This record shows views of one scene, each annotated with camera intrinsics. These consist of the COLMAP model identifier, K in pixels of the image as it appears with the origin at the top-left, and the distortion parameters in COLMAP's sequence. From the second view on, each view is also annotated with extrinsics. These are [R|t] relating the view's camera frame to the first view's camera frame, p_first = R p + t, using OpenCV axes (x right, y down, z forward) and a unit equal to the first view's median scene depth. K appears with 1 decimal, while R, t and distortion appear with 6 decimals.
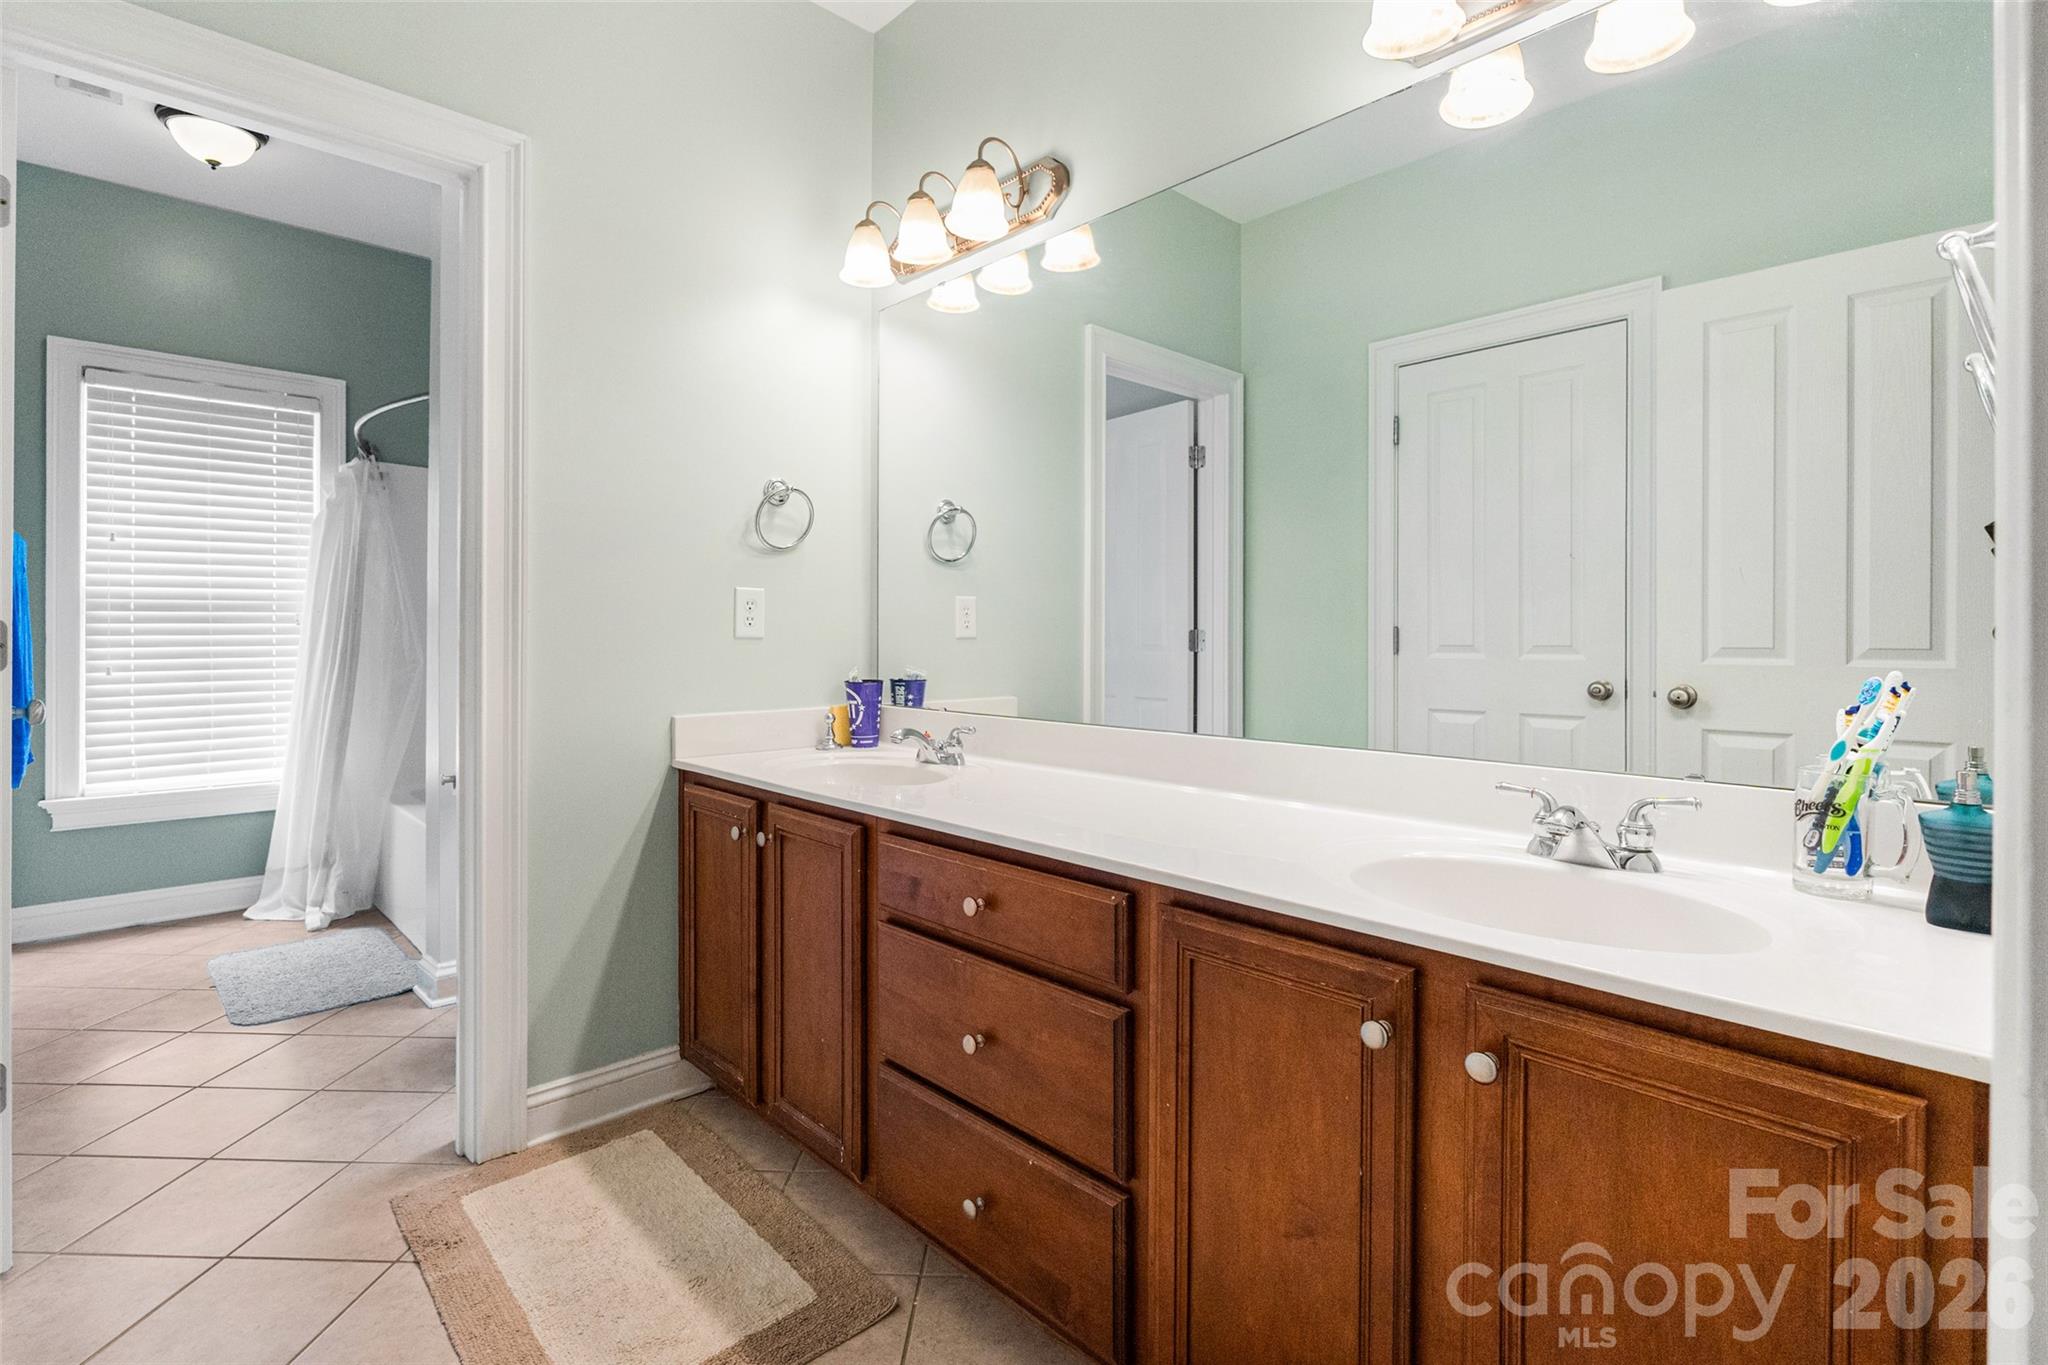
lens RADIAL K [[955.3, 0, 1039.9], [0, 955.3, 631.5], [0, 0, 1]] dist [-0.010209, 0.003803]
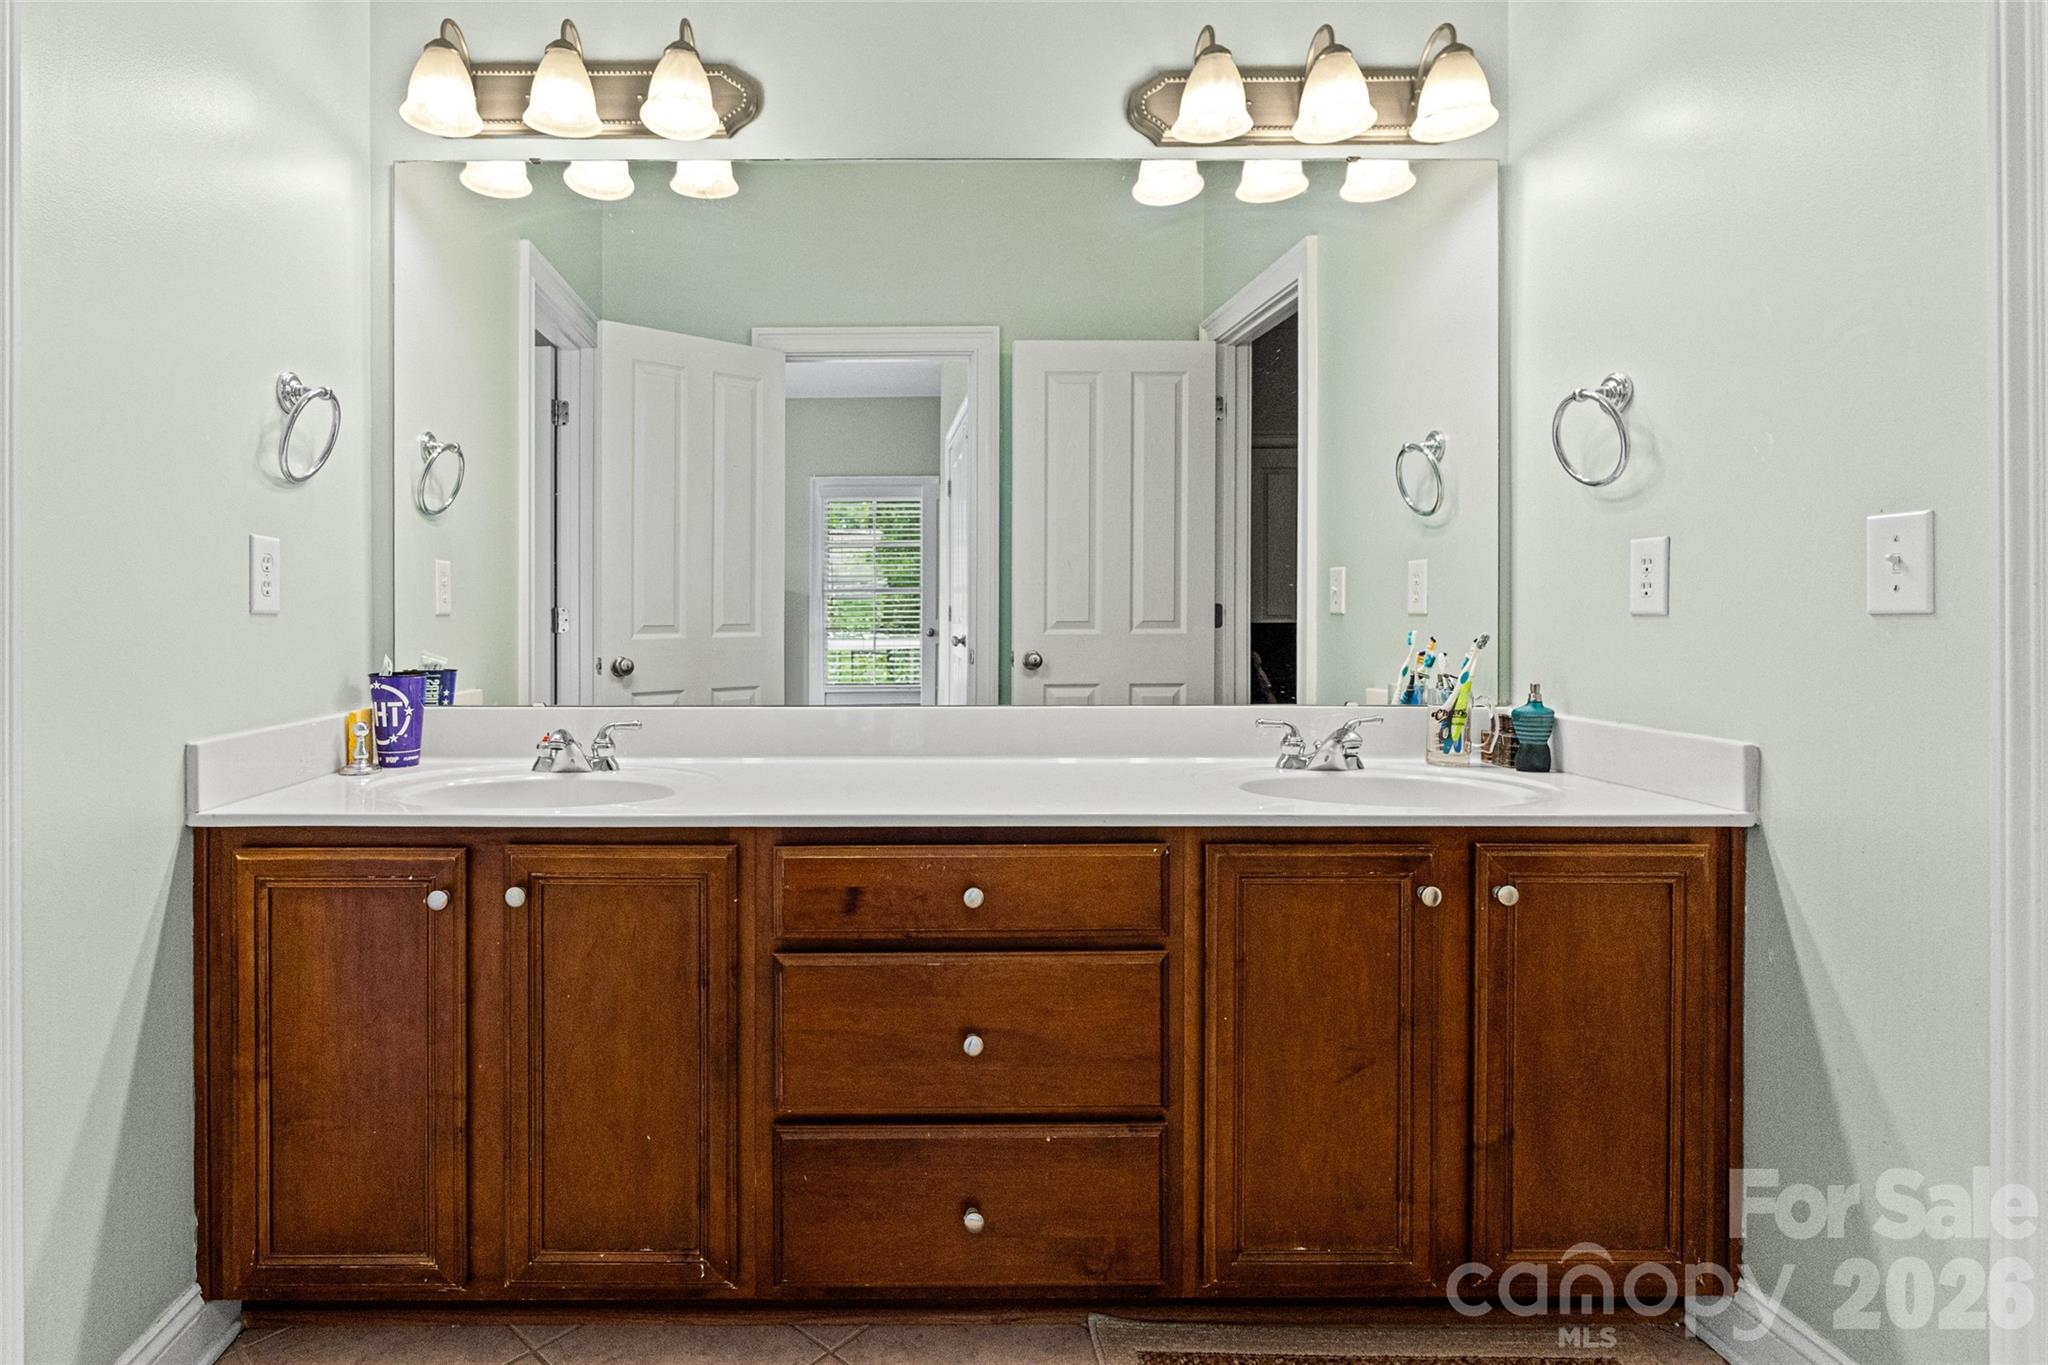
lens RADIAL K [[955.3, 0, 996.3], [0, 955.3, 631.8], [0, 0, 1]] dist [-0.010209, 0.003803]
pose [[0.695694, -0.014662, 0.718189, -0.427581], [0.000890, 0.999808, 0.019550, 0.007522], [-0.718338, -0.012962, 0.695574, 0.206267]]
